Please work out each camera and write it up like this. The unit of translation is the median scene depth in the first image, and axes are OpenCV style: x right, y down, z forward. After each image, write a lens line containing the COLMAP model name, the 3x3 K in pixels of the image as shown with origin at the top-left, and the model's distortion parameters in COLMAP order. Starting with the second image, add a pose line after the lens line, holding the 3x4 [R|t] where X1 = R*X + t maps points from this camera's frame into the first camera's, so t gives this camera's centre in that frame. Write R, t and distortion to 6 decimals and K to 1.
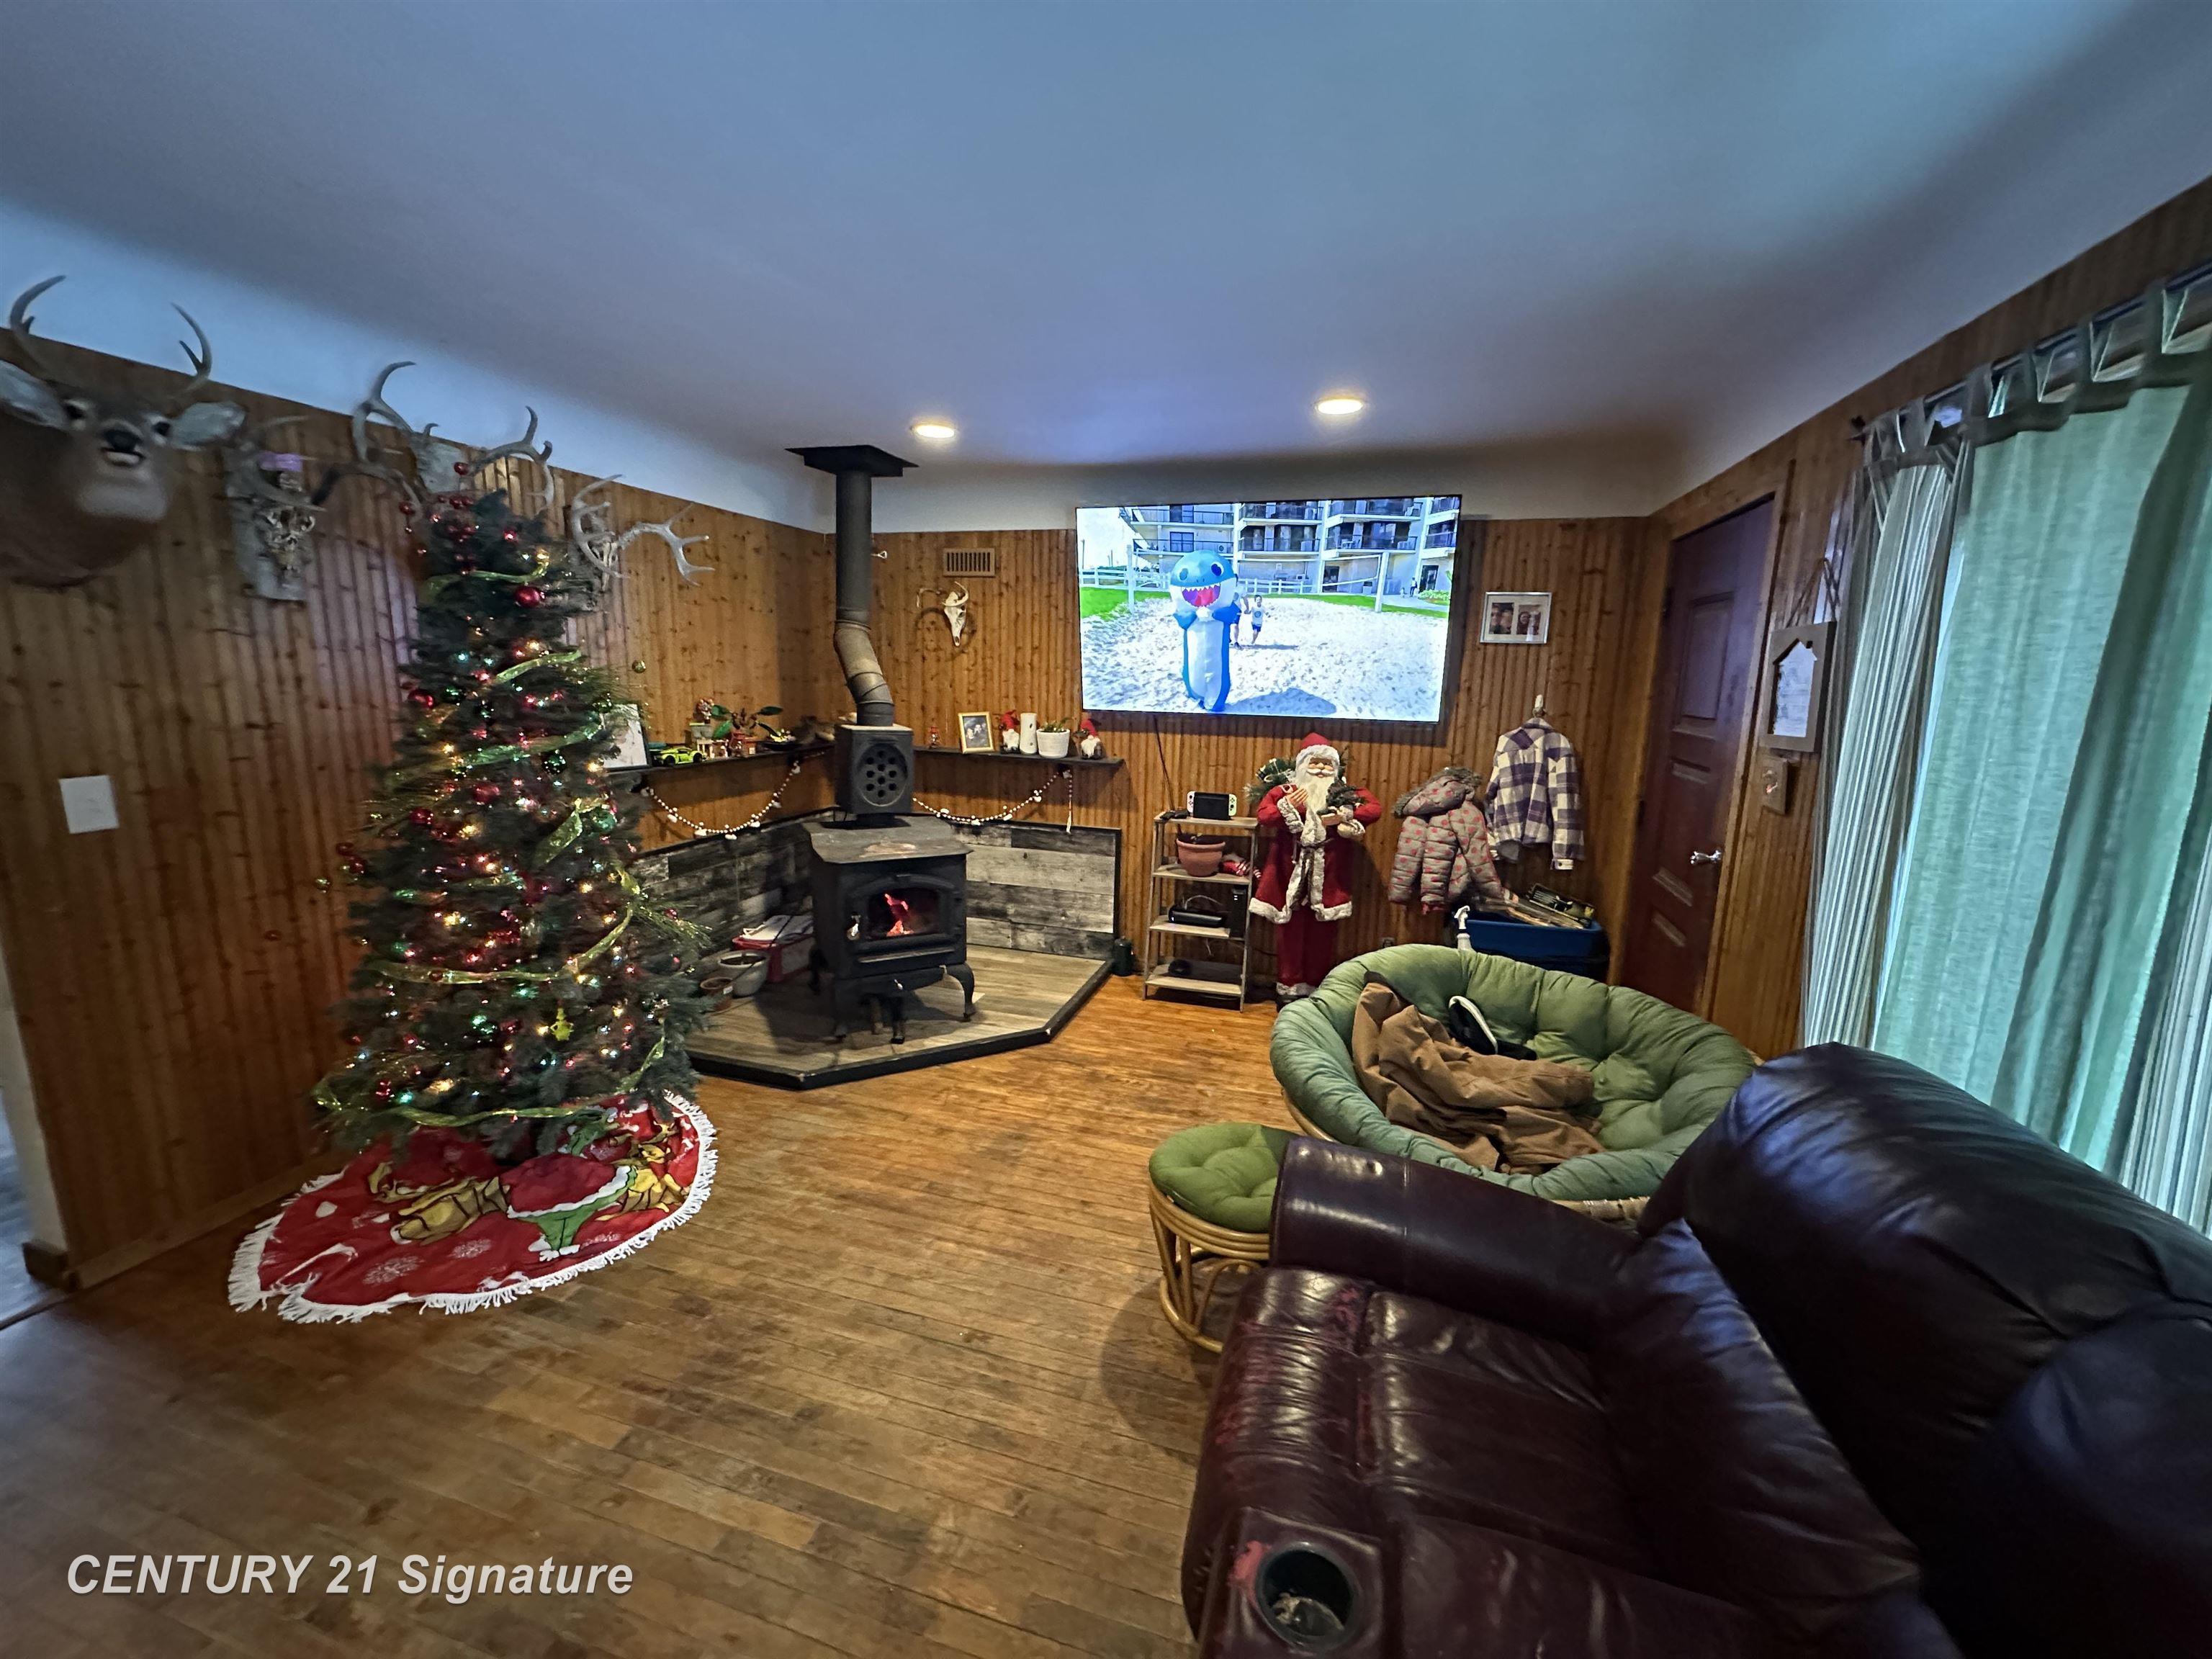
lens RADIAL K [[902.6, 0, 1106.0], [0, 902.6, 829.5], [0, 0, 1]] dist [-0.001925, 0.000145]
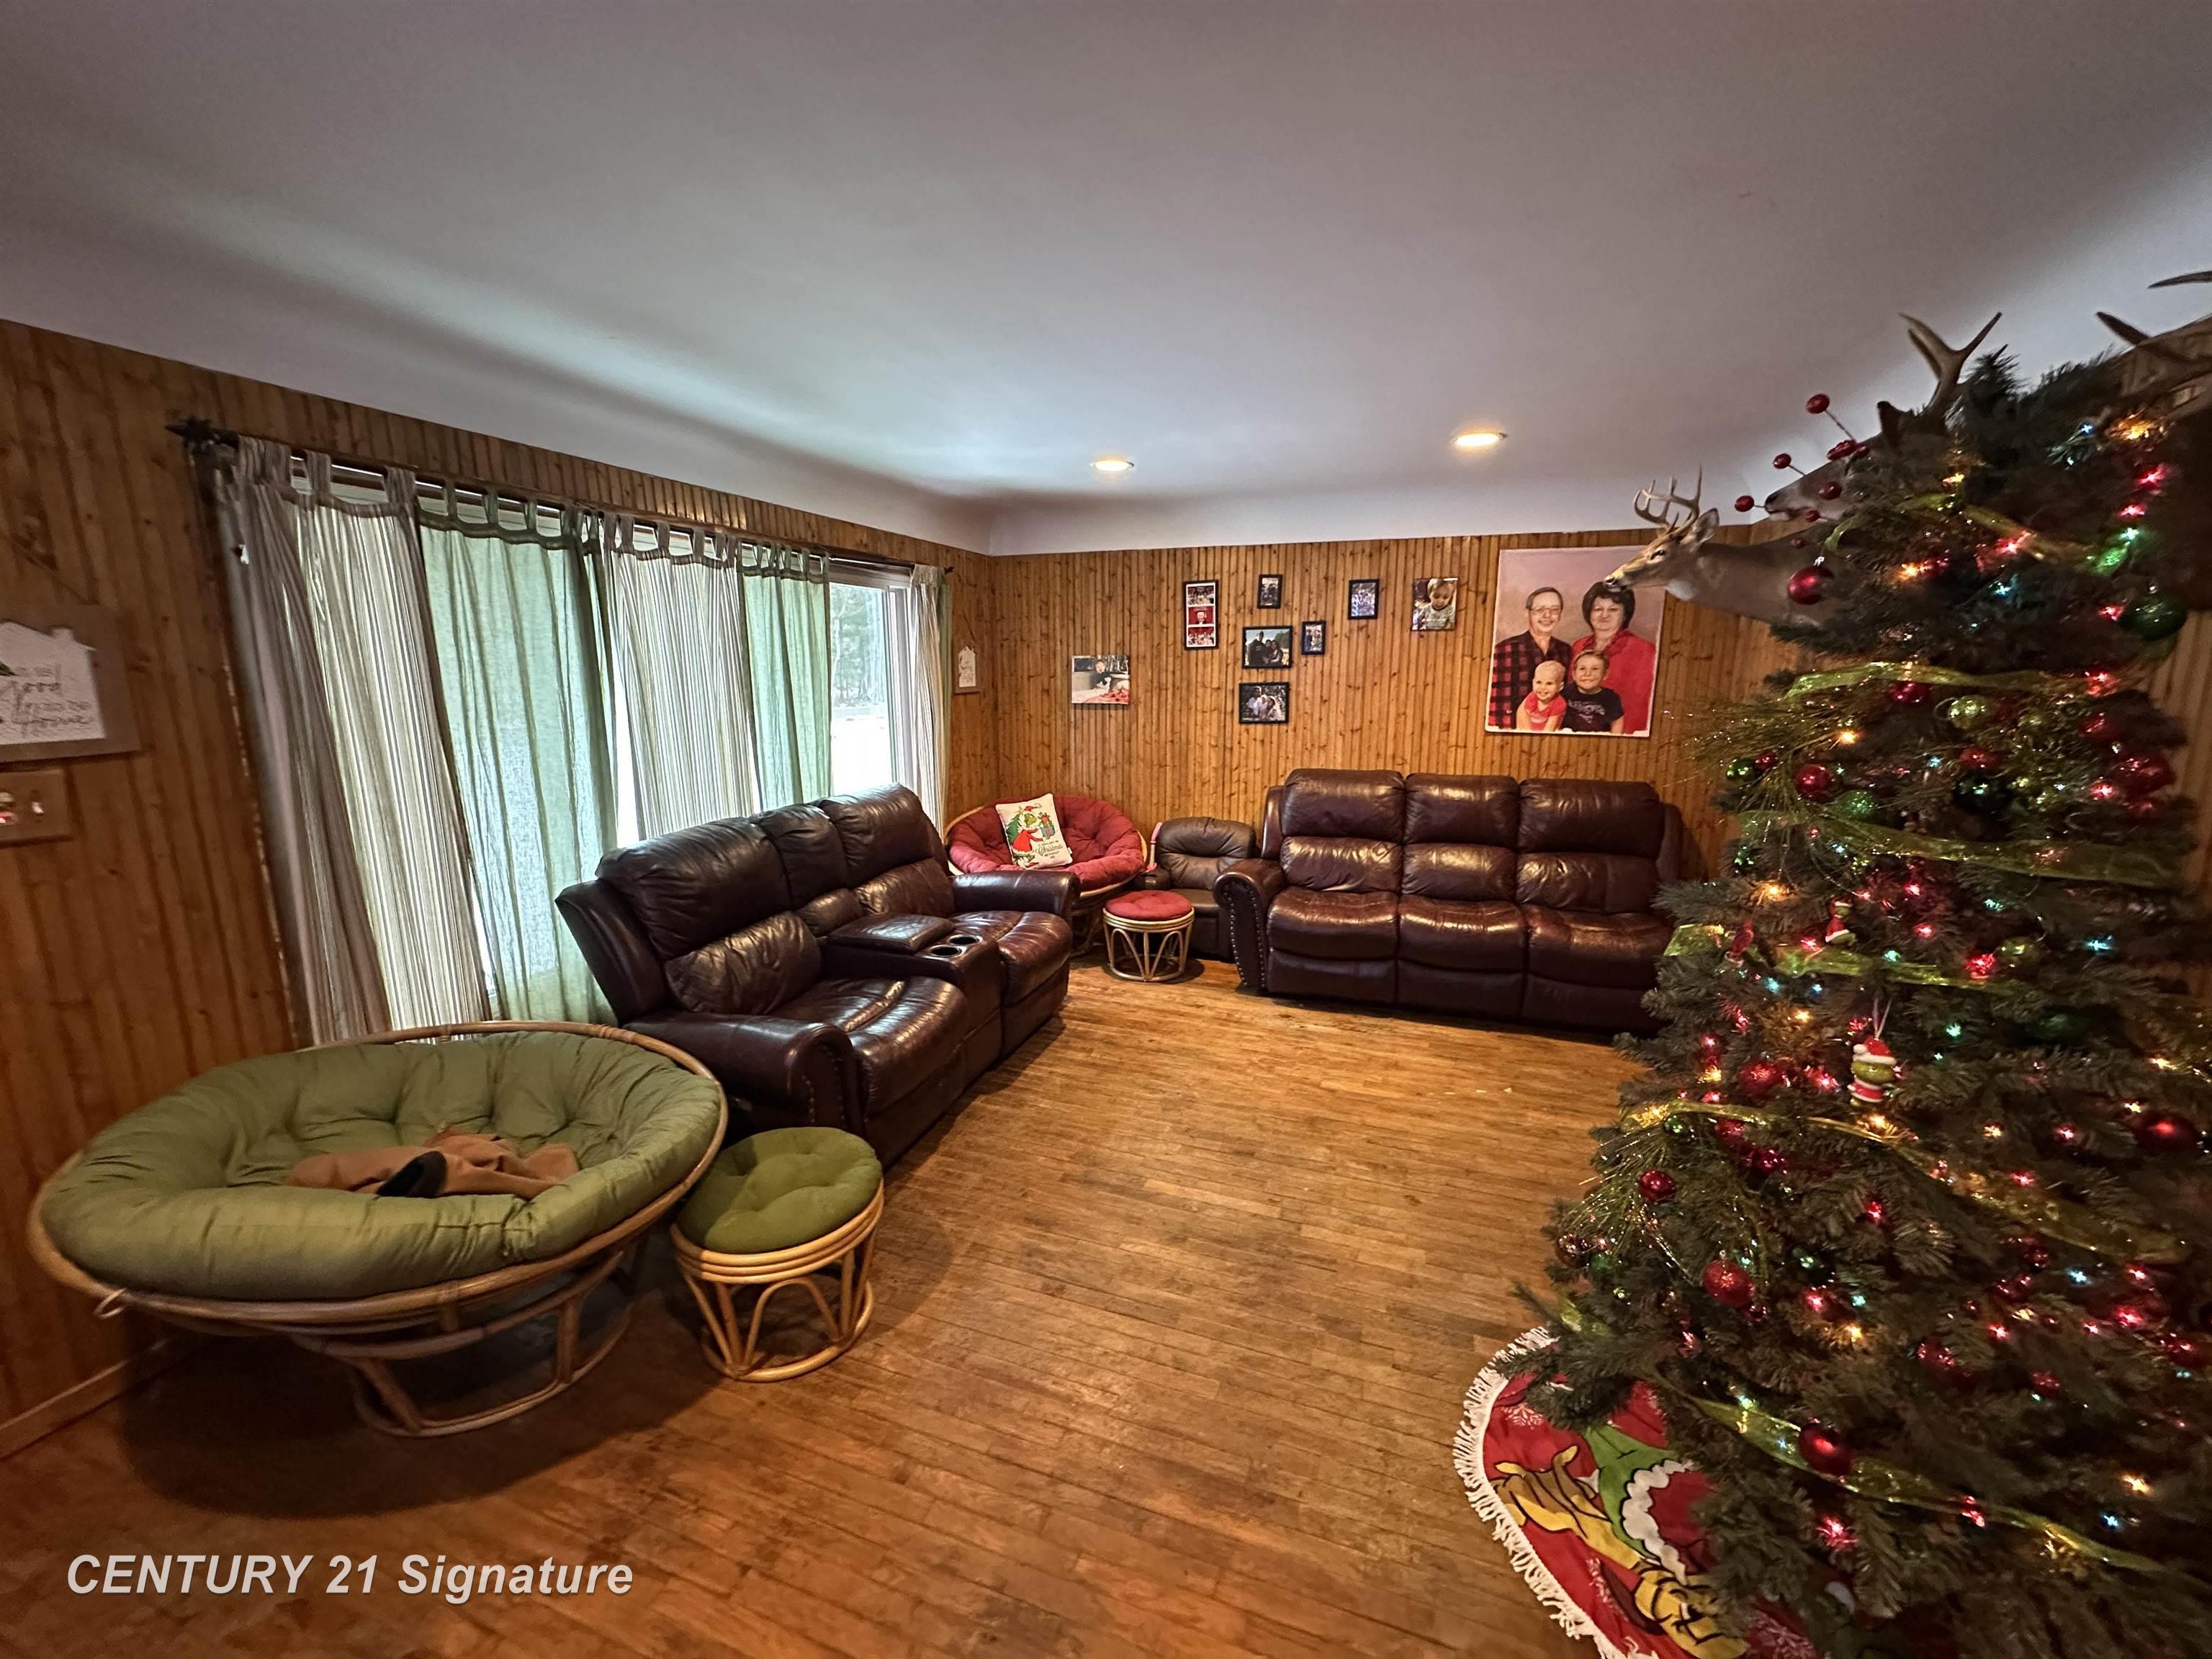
lens RADIAL K [[902.6, 0, 1106.0], [0, 902.6, 829.5], [0, 0, 1]] dist [-0.001925, 0.000145]
pose [[-0.998333, -0.017871, 0.054883, -0.207307], [0.003020, 0.933385, 0.358864, -0.286507], [-0.057640, 0.358431, -0.931775, 1.471351]]
